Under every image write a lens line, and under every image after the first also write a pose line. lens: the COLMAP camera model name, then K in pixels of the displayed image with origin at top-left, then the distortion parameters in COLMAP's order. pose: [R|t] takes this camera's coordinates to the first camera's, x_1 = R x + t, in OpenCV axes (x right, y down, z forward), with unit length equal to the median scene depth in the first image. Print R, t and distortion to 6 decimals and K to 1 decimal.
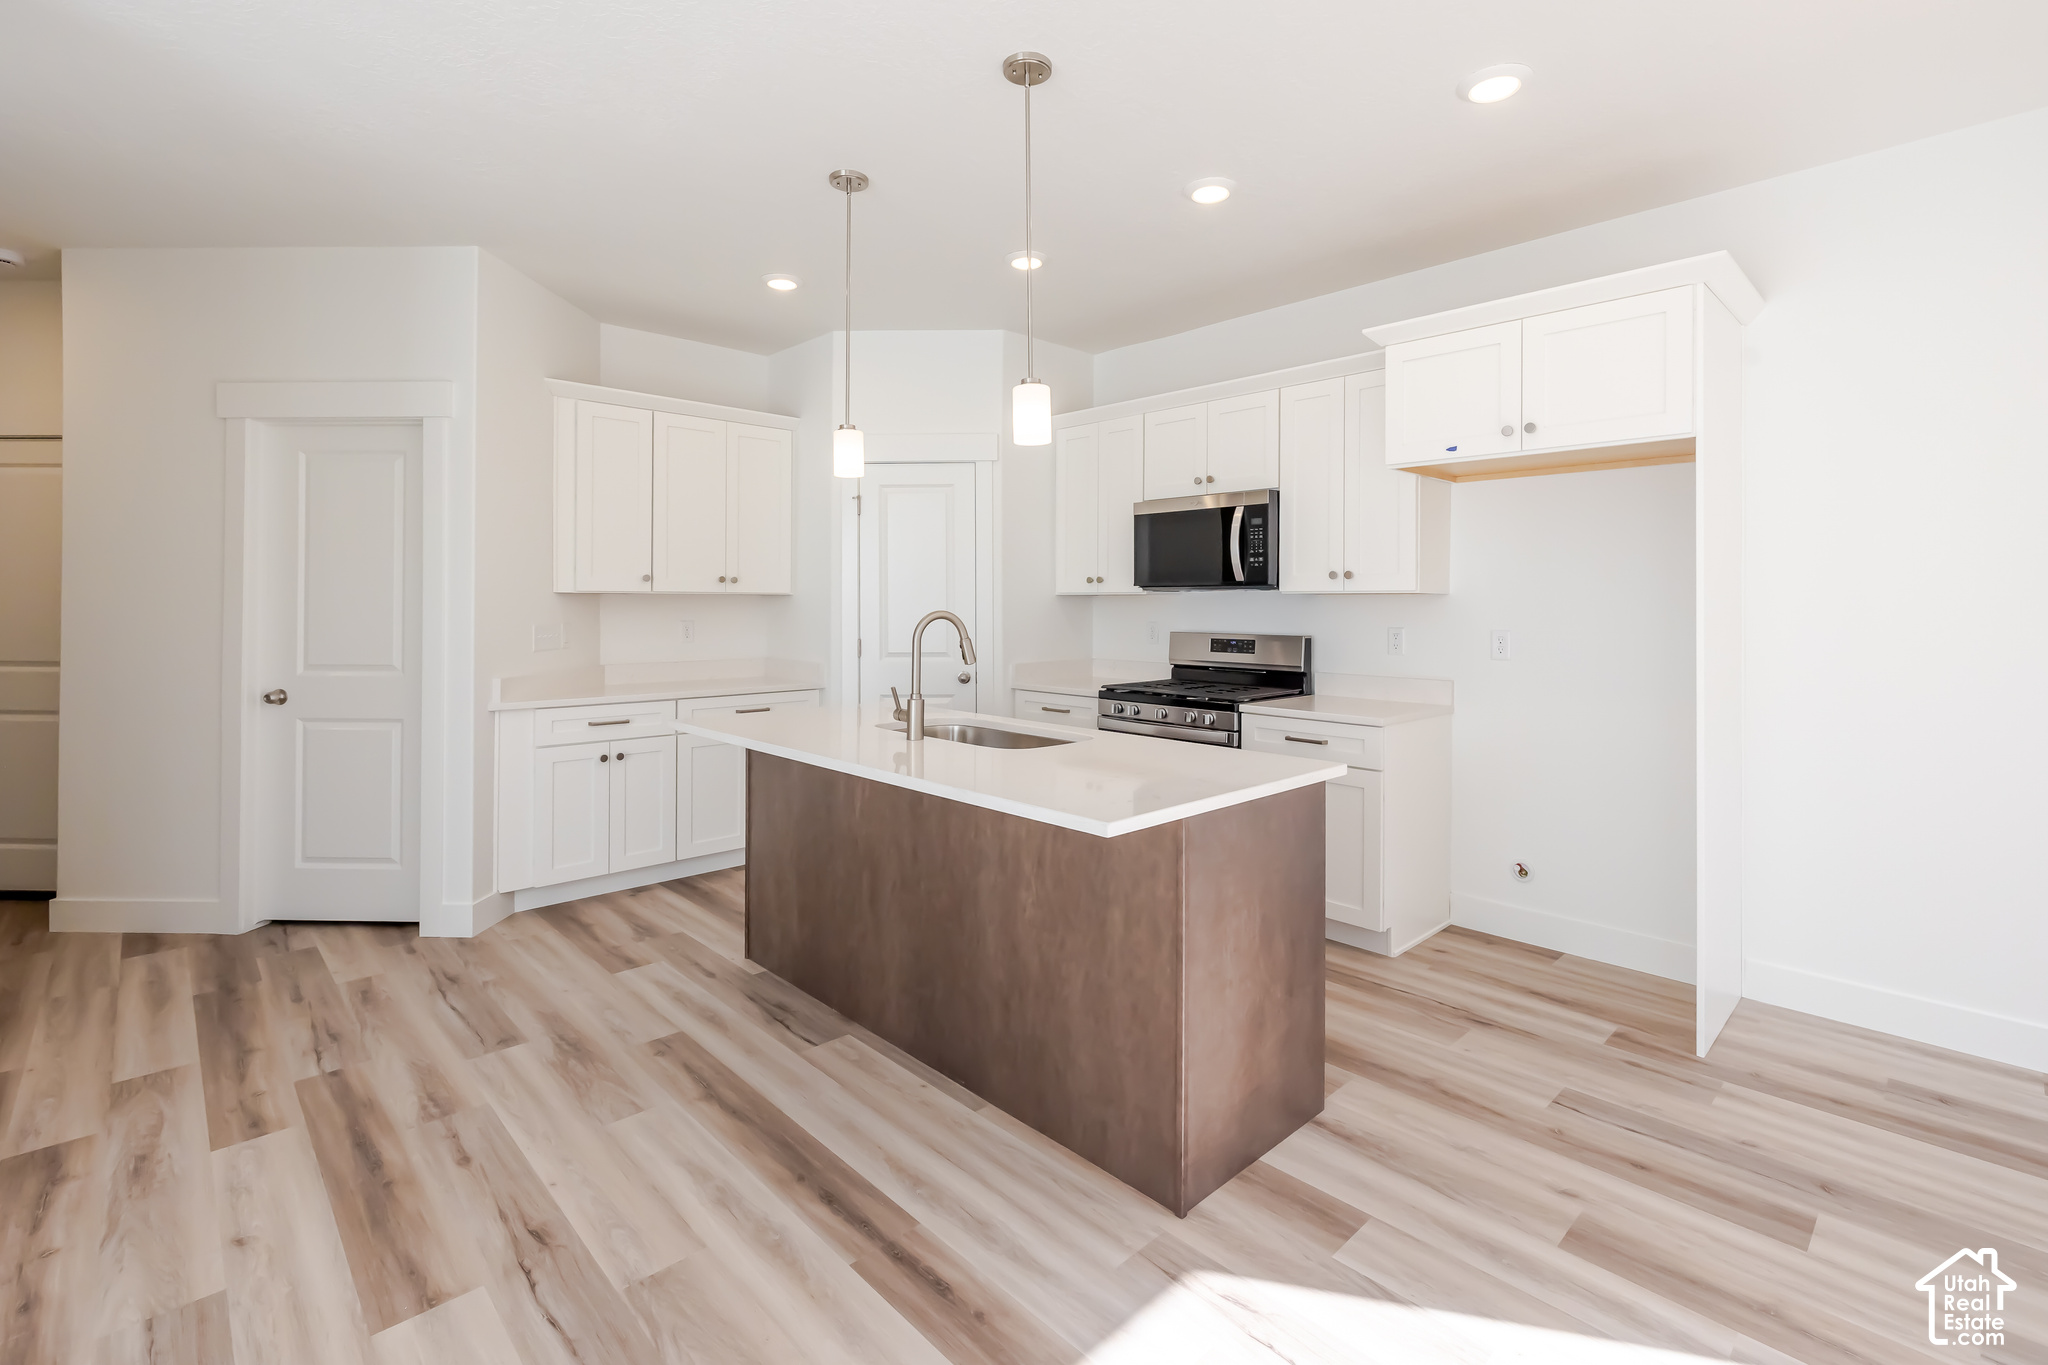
lens RADIAL K [[921.0, 0, 1026.4], [0, 921.0, 600.6], [0, 0, 1]] dist [0.001783, 0.000353]
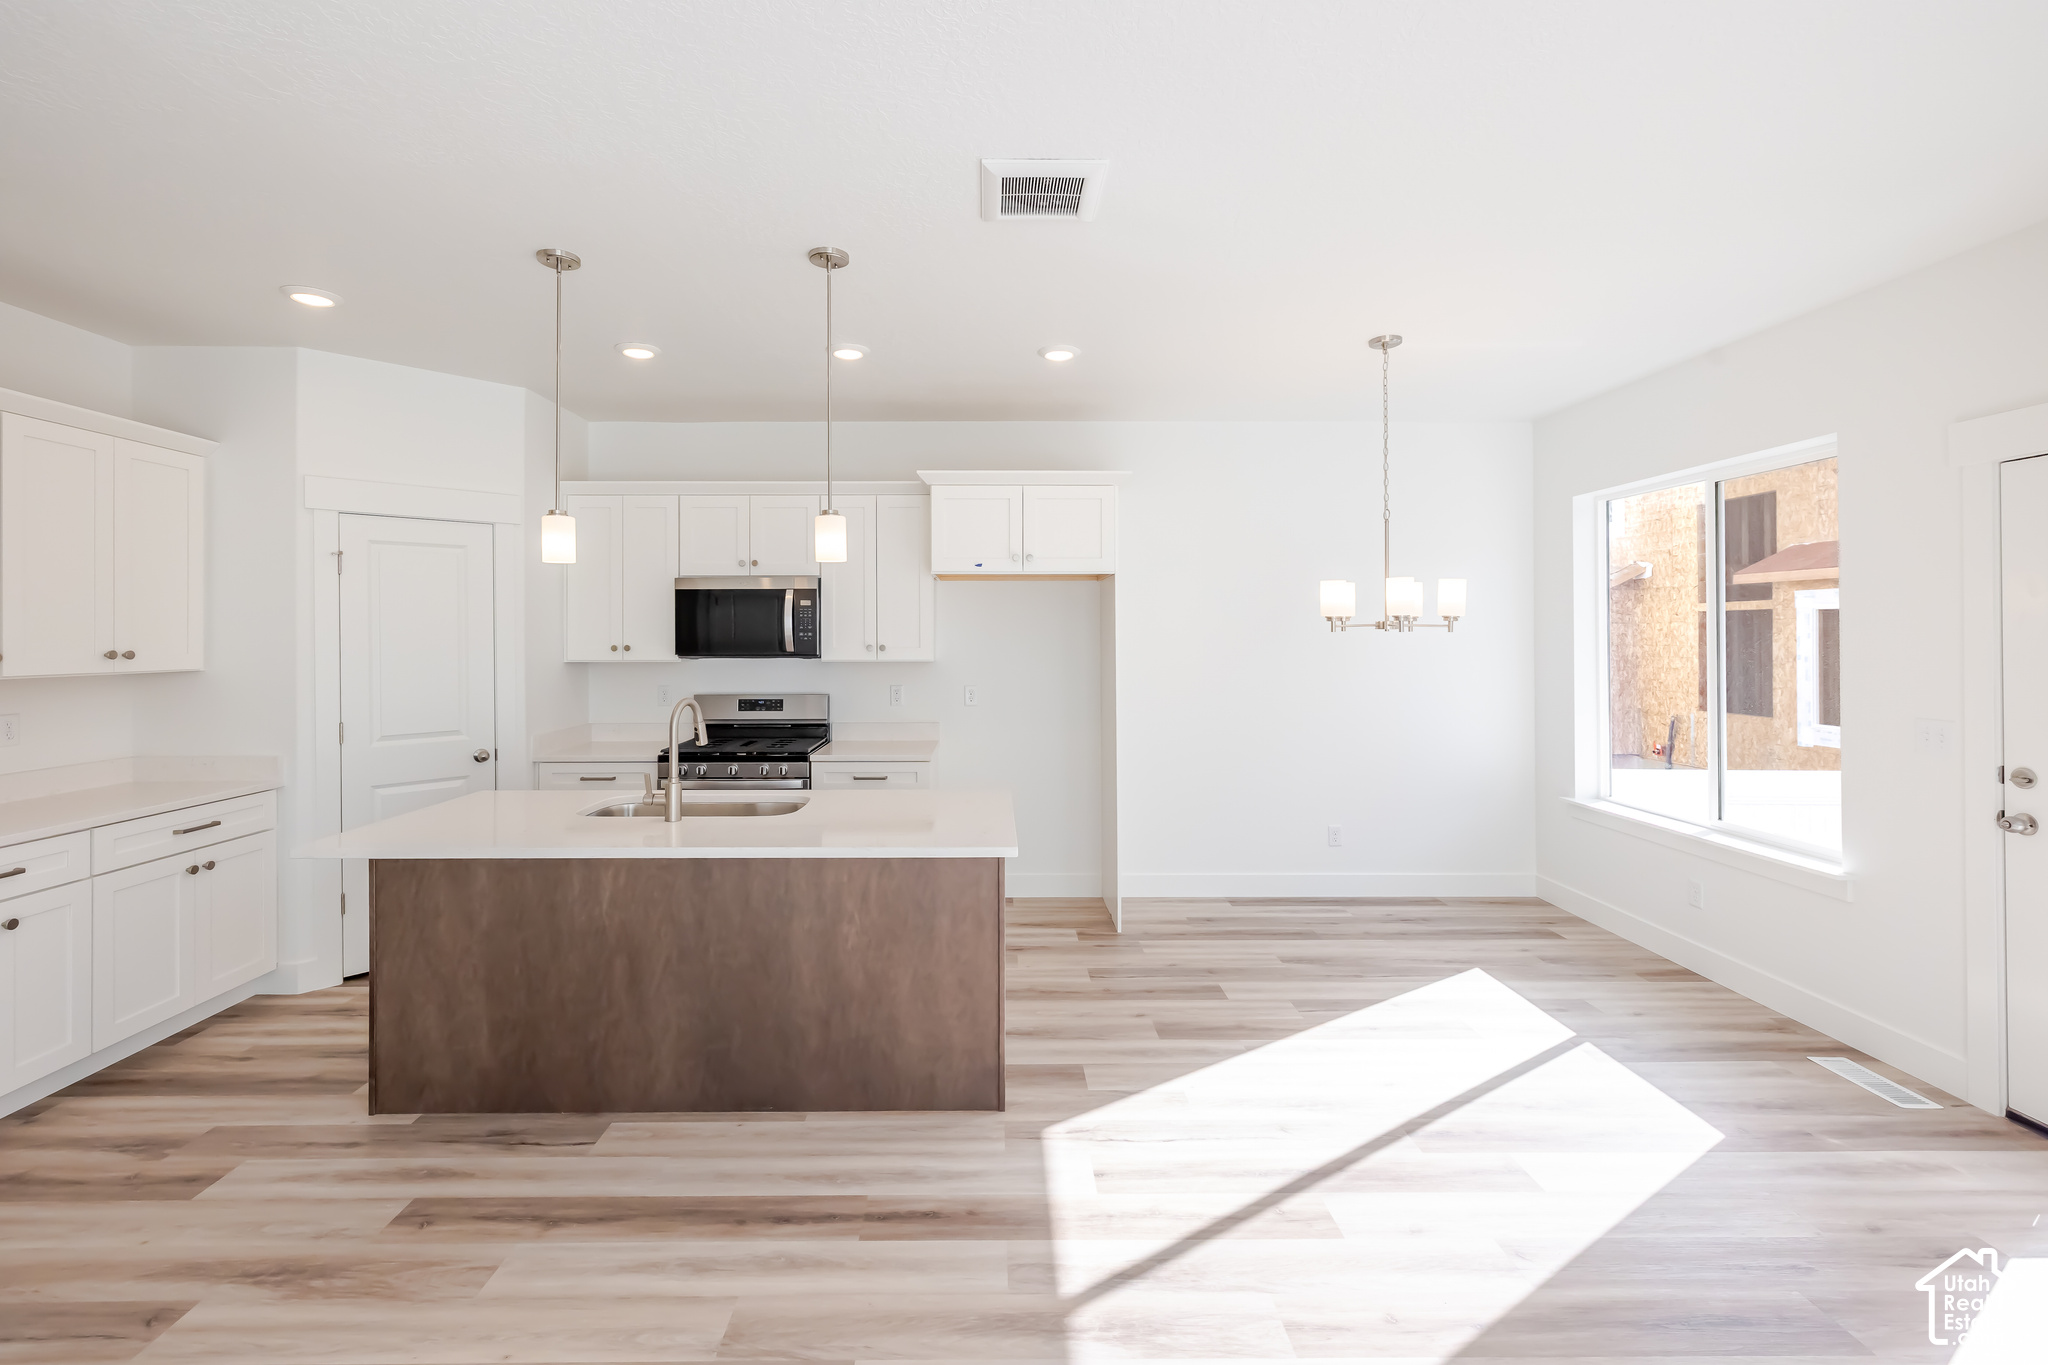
lens RADIAL K [[882.0, 0, 993.6], [0, 882.0, 628.5], [0, 0, 1]] dist [0.002399, 0.000357]
pose [[0.688124, 0.002070, 0.725591, -0.607170], [0.002468, 0.999983, -0.005194, -0.065182], [-0.725589, 0.005365, 0.688107, 0.027010]]
